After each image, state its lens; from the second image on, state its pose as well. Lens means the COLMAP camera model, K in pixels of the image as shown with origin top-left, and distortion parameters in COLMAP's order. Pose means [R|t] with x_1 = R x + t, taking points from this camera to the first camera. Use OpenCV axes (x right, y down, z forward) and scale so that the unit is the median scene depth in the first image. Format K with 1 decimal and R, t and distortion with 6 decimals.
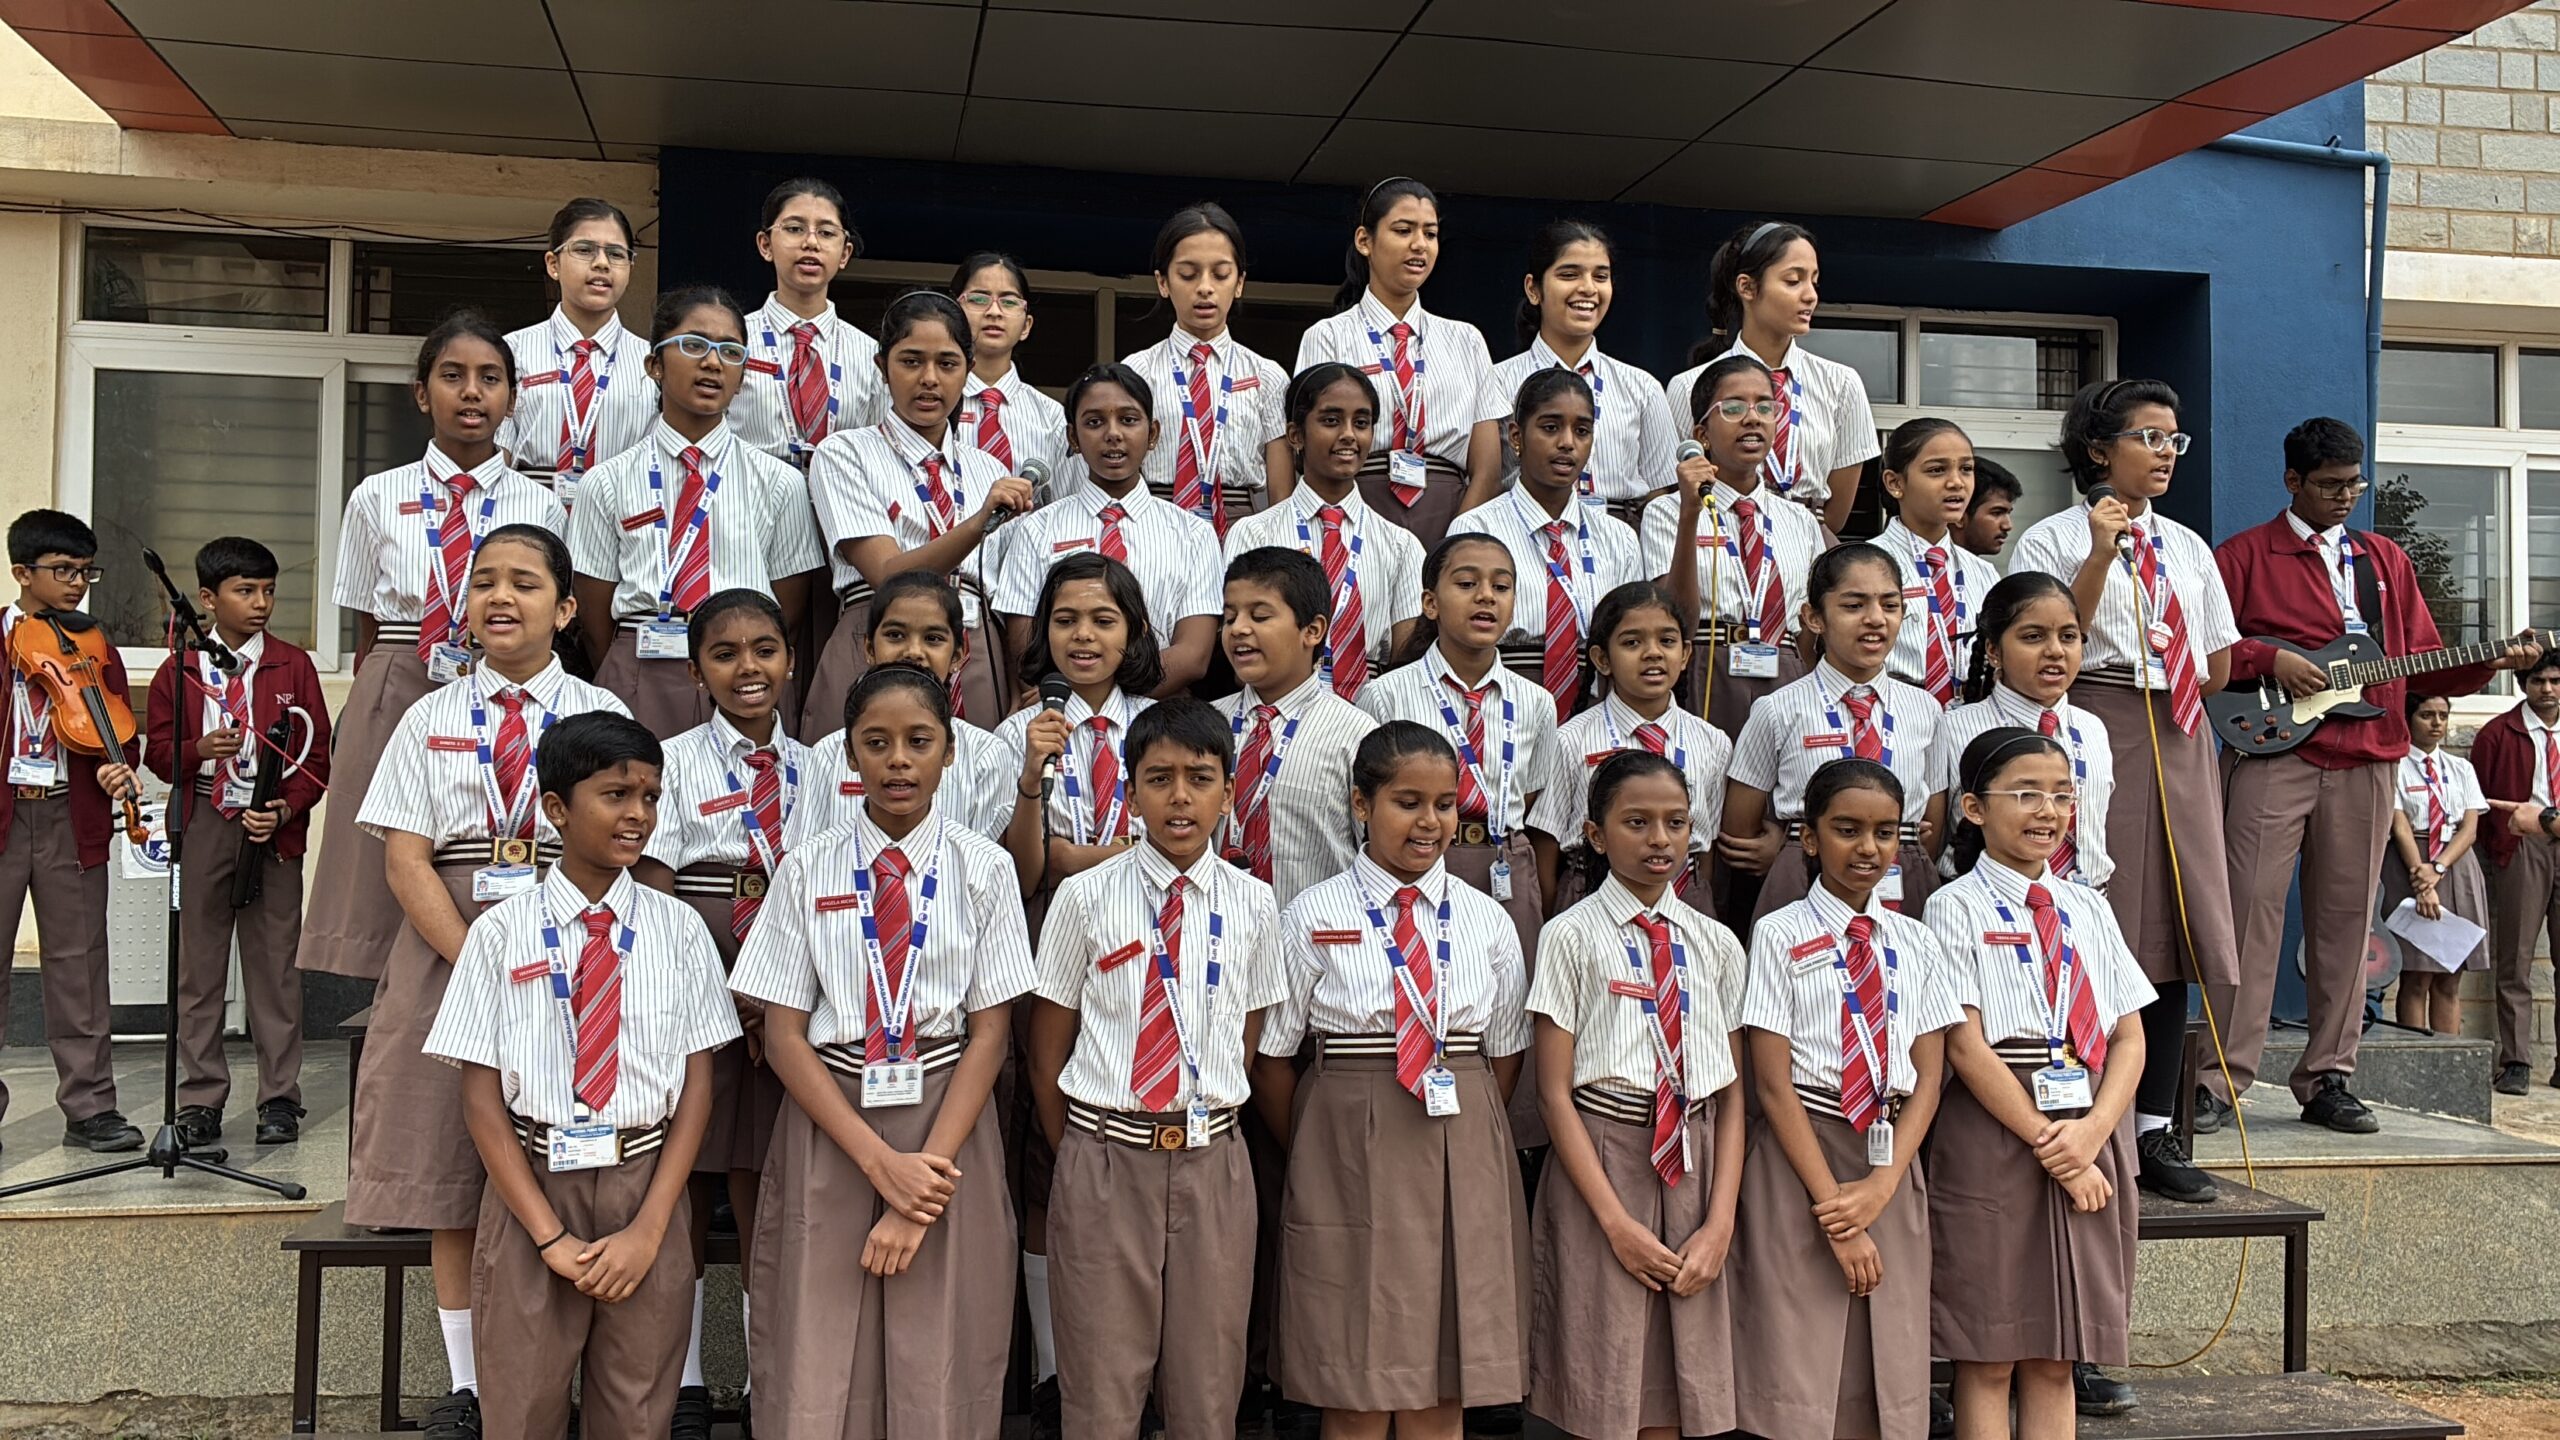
lens RADIAL K [[2395.5, 0, 1297.7], [0, 2395.5, 709.0], [0, 0, 1]] dist [0.004522, 0.023500]
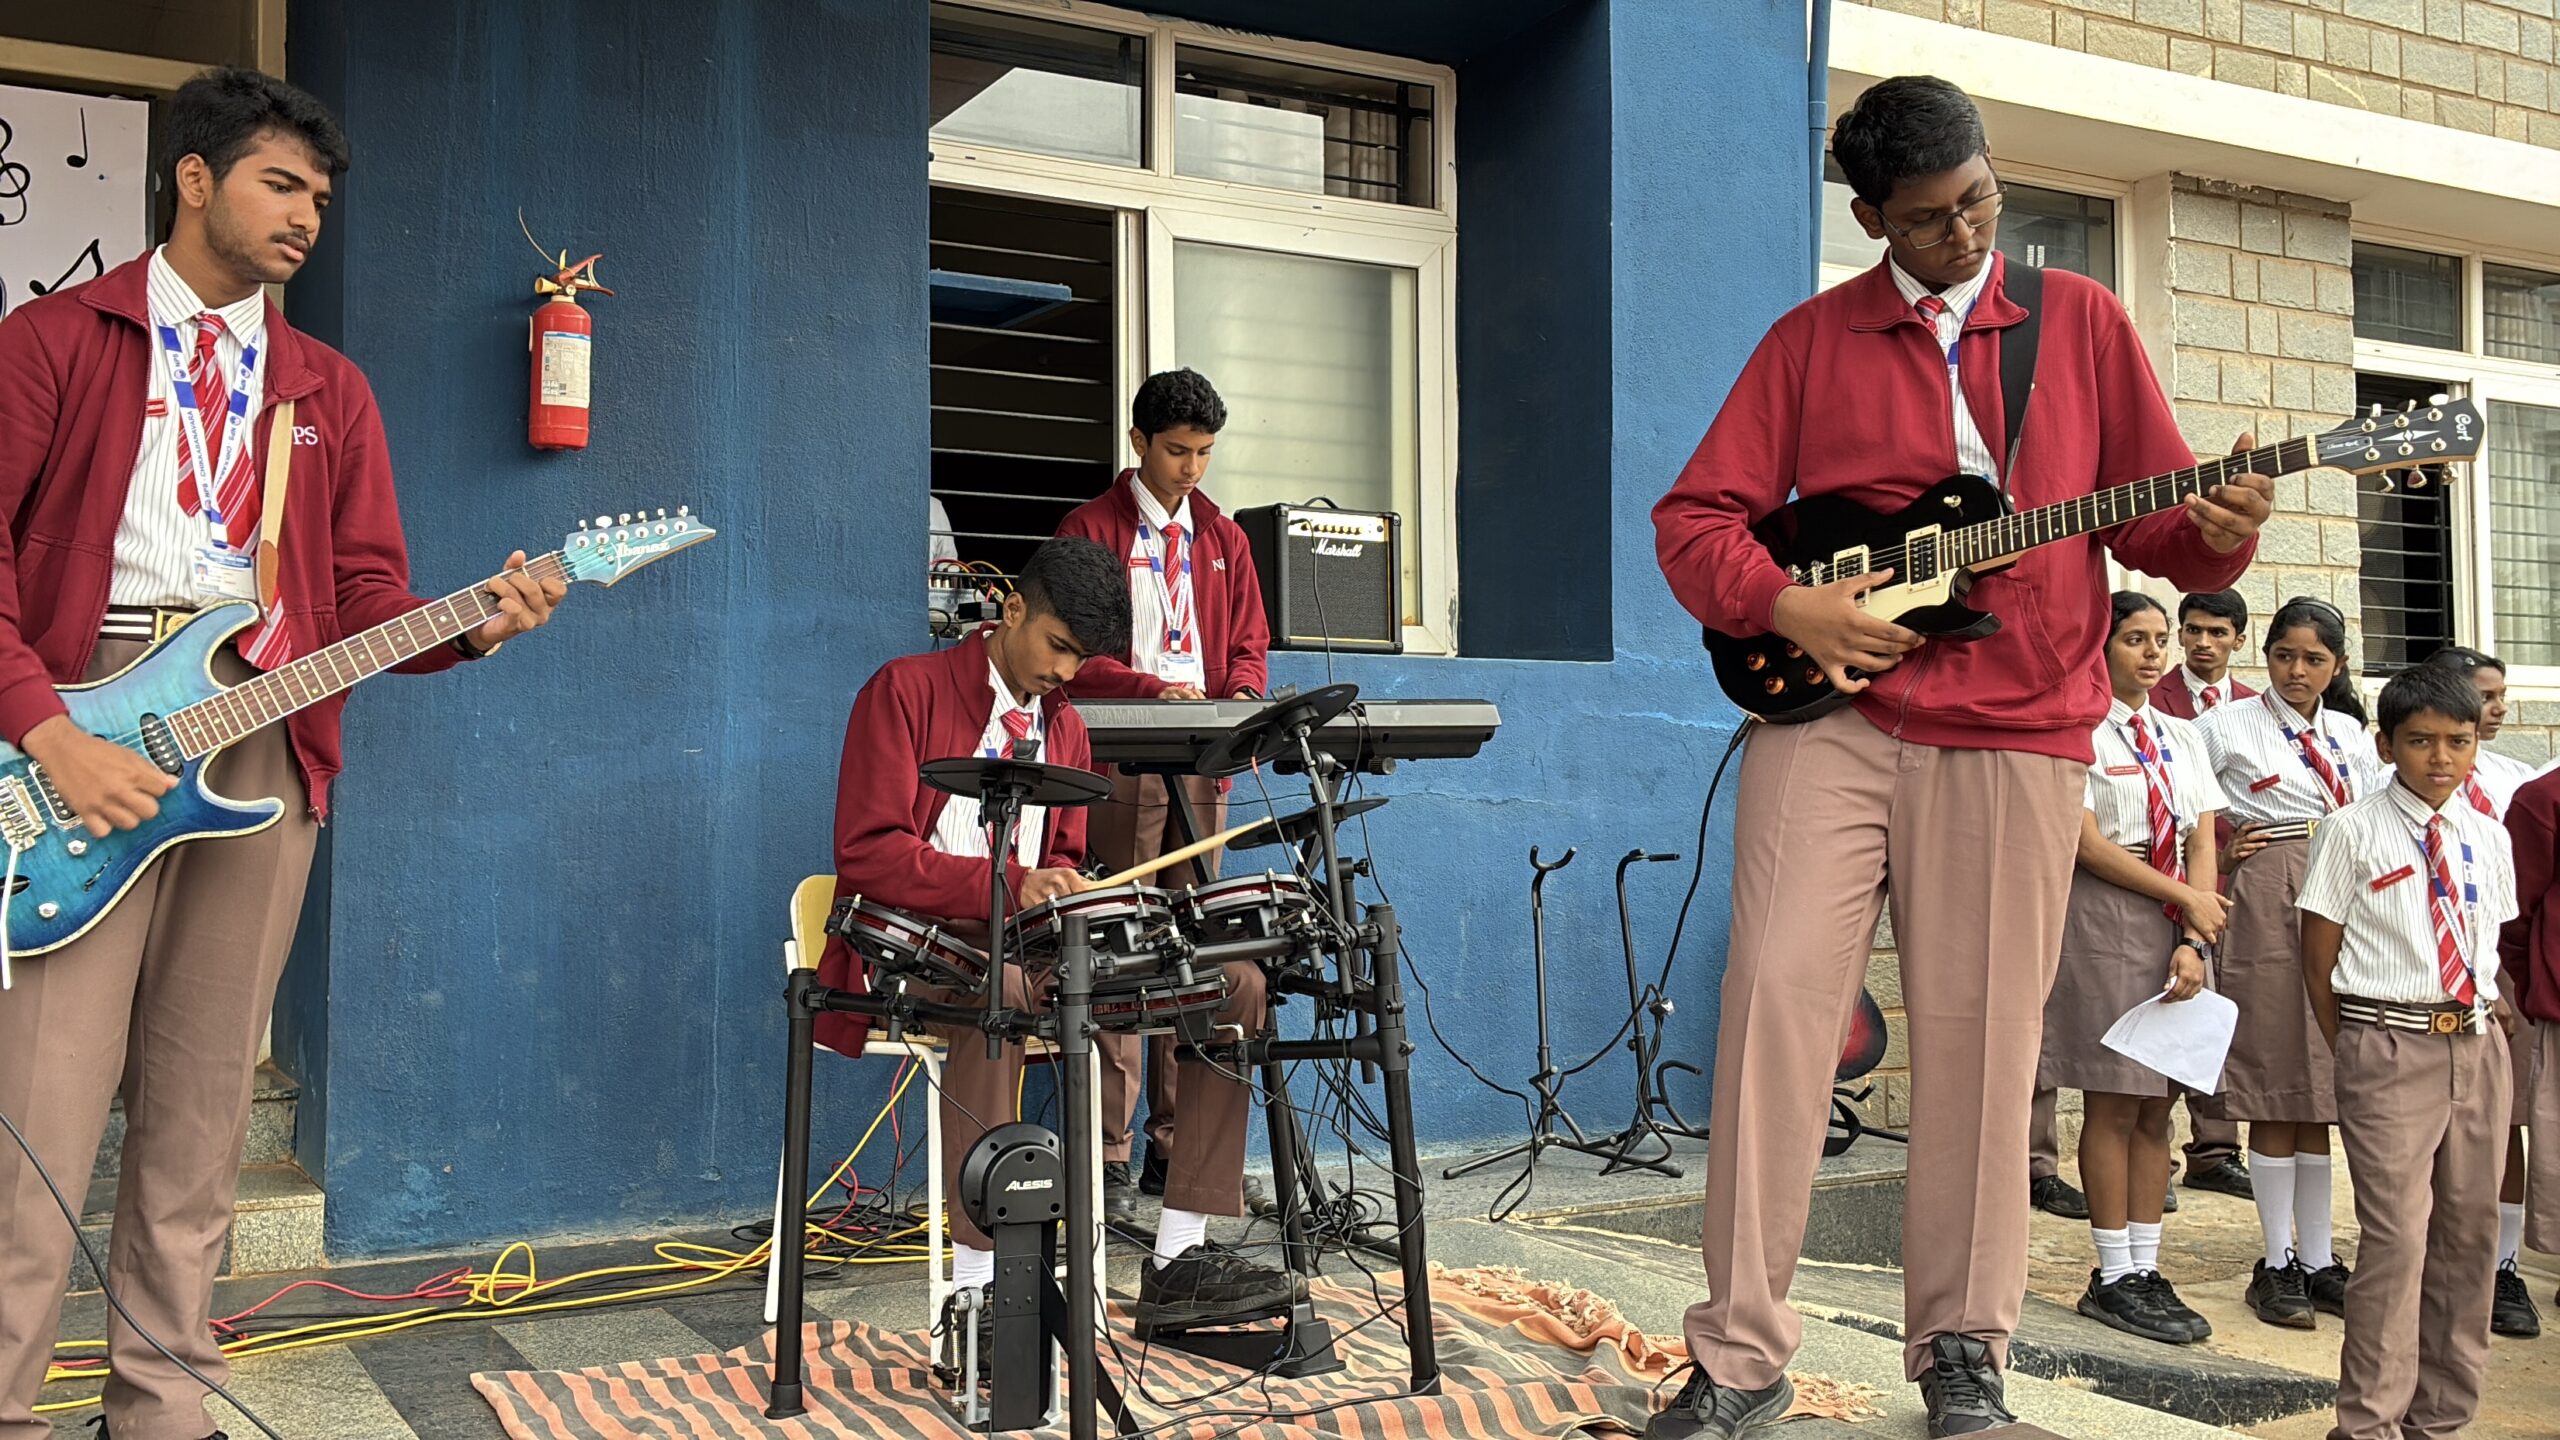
lens RADIAL K [[2396.6, 0, 1274.2], [0, 2396.6, 703.5], [0, 0, 1]] dist [0.004506, 0.033009]
pose [[0.938064, 0.002071, 0.346456, 0.073648], [-0.004845, 0.999963, 0.007141, 0.009583], [-0.346428, -0.008377, 0.938039, 0.444840]]
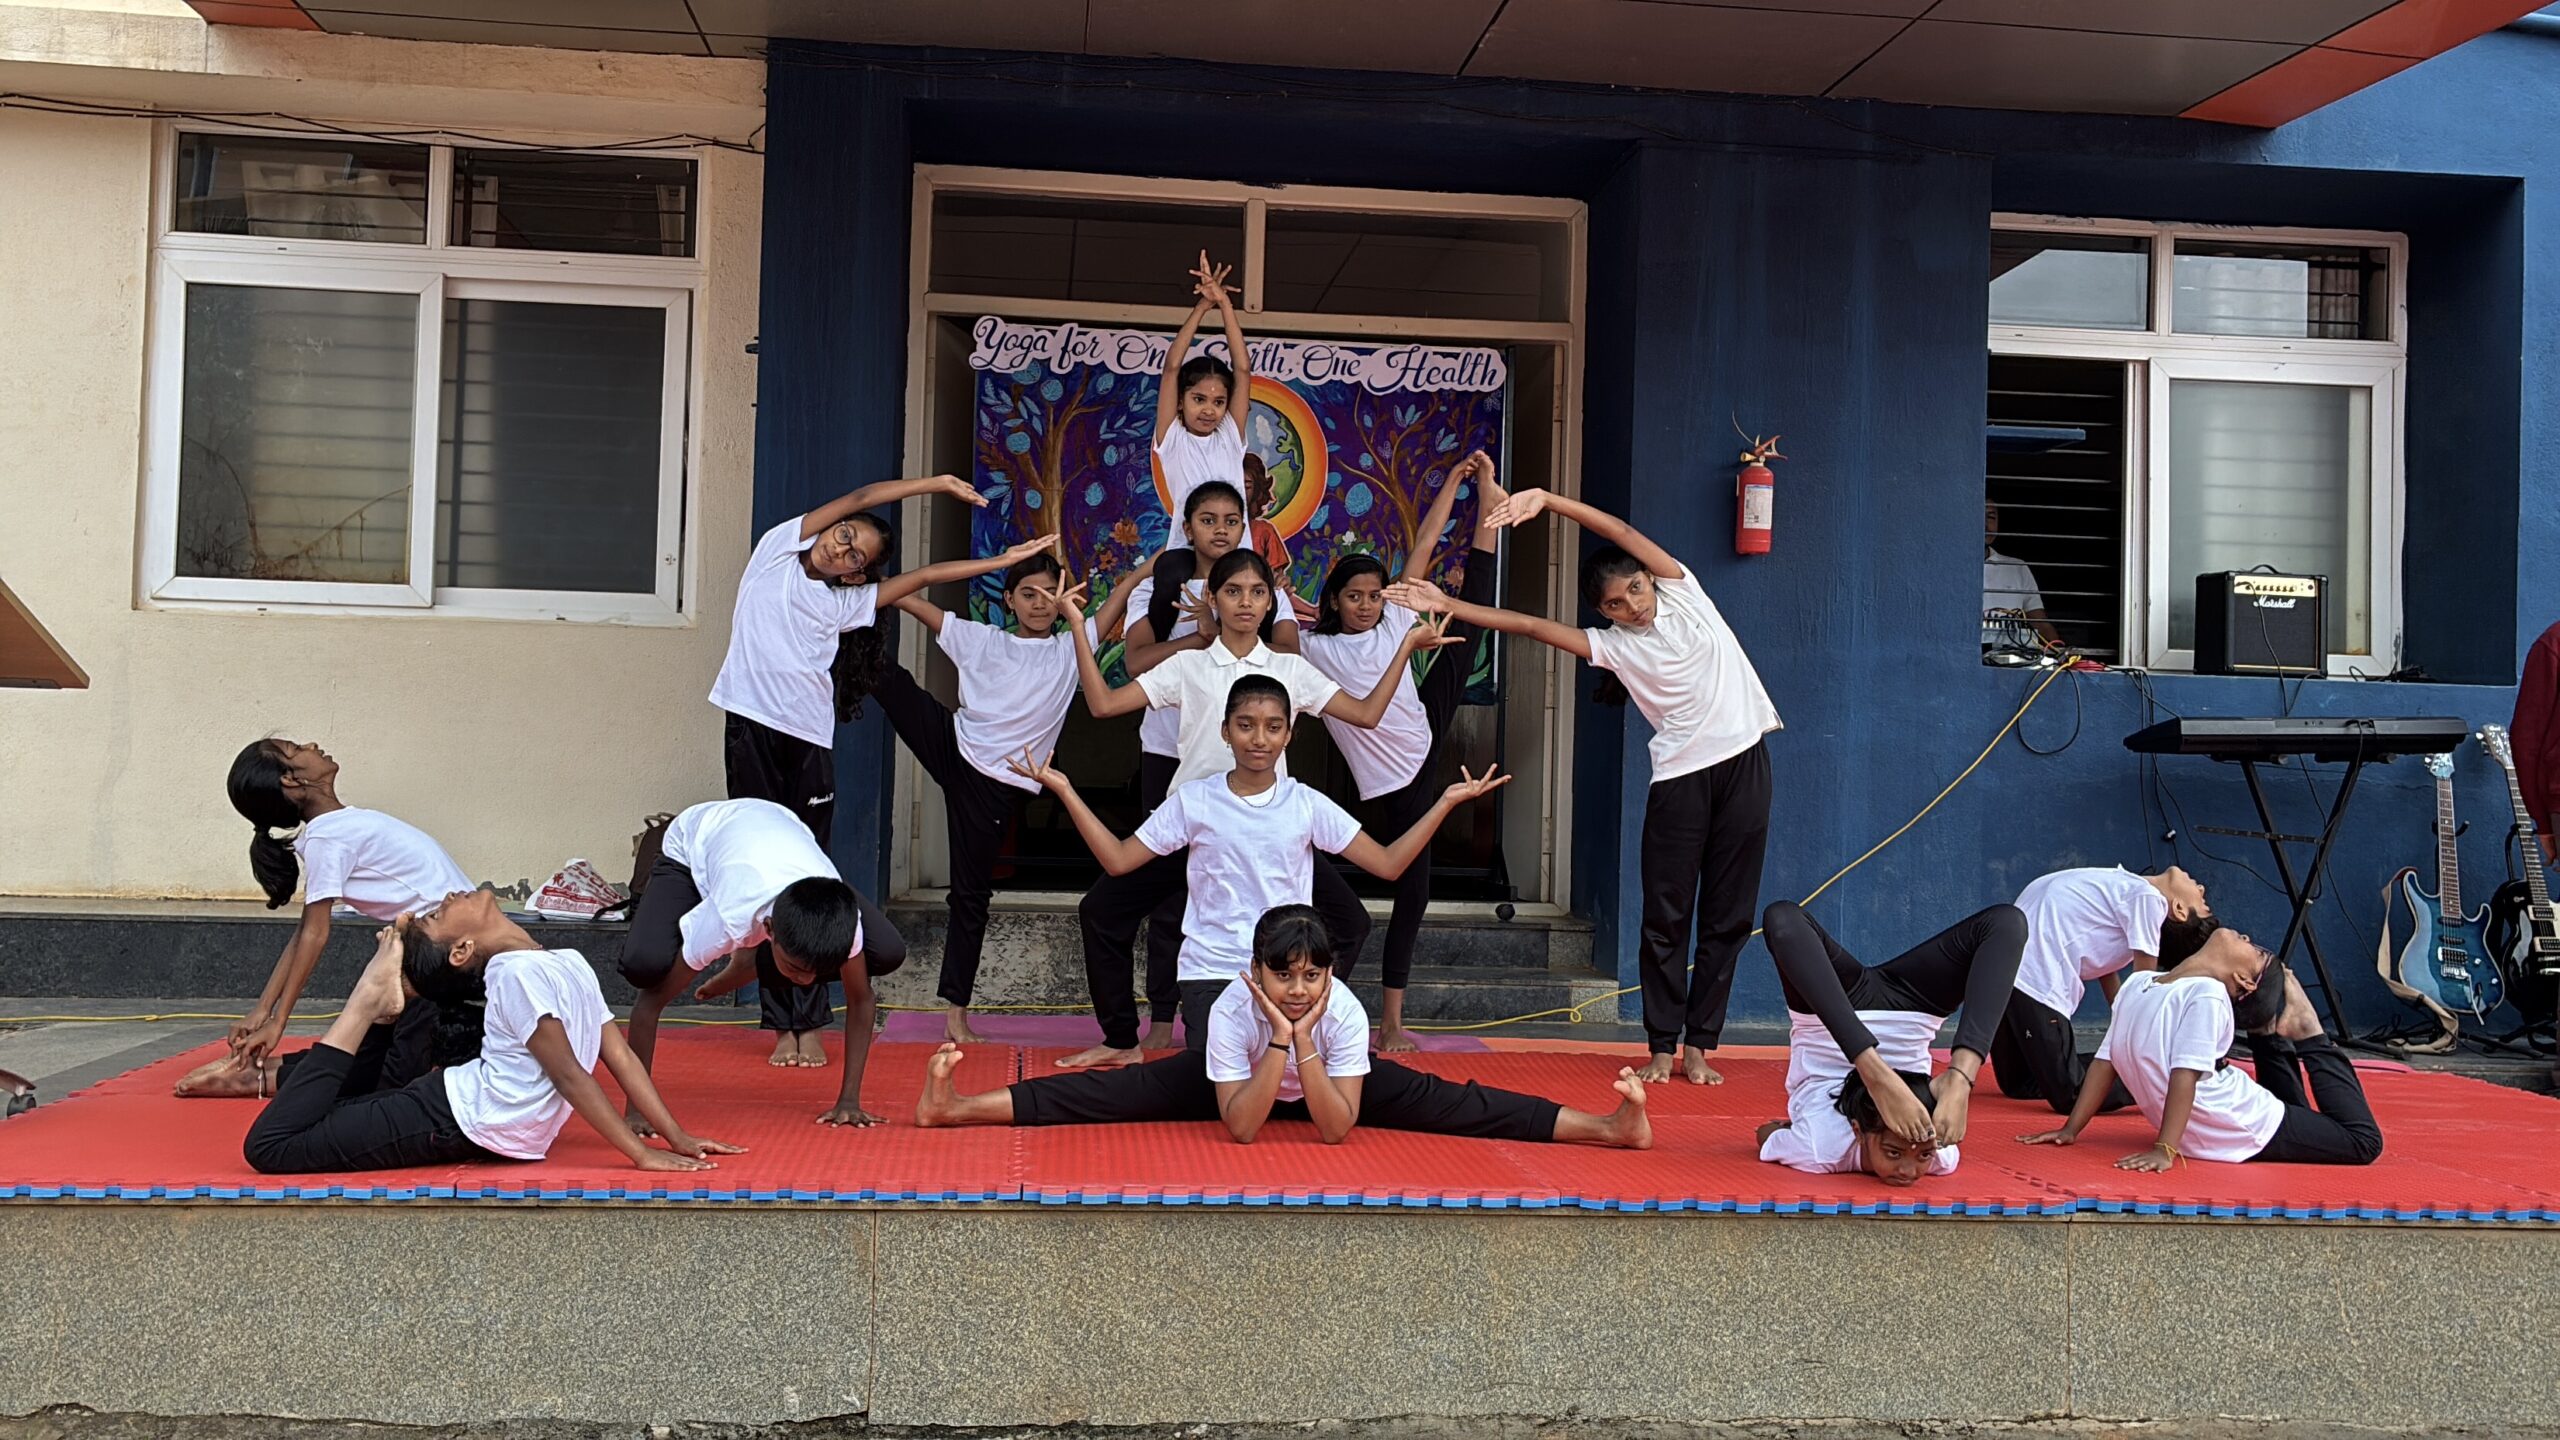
lens RADIAL K [[2396.6, 0, 1274.2], [0, 2396.6, 703.5], [0, 0, 1]] dist [0.004506, 0.033009]
pose [[0.995517, 0.016603, -0.093111, 0.015753], [-0.015654, 0.999818, 0.010915, 0.006614], [0.093275, -0.009409, 0.995596, 0.094769]]
